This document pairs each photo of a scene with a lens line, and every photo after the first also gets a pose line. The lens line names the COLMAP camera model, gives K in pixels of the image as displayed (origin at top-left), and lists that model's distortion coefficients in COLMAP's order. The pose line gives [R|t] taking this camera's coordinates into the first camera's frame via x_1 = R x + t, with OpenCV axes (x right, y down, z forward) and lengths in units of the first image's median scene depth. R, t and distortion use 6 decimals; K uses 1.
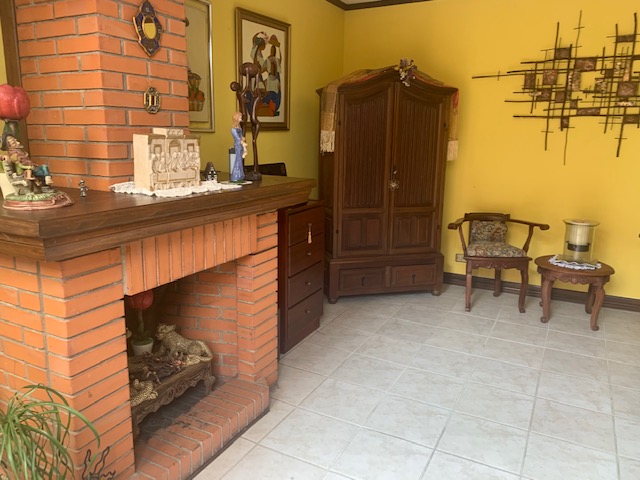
lens RADIAL K [[497.6, 0, 317.8], [0, 497.6, 239.3], [0, 0, 1]] dist [0.030319, -0.065562]
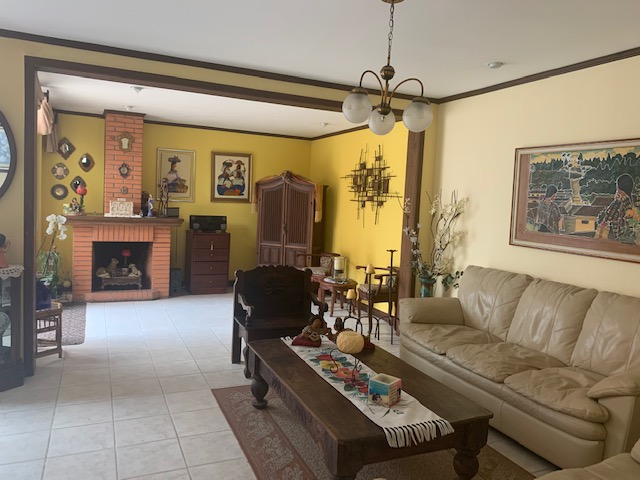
lens RADIAL K [[497.6, 0, 321.8], [0, 497.6, 236.6], [0, 0, 1]] dist [0.030319, -0.065562]
pose [[0.802621, 0.076293, -0.591590, 1.504235], [-0.165384, 0.981366, -0.097820, 0.075630], [0.573103, 0.176352, 0.800283, -0.483119]]
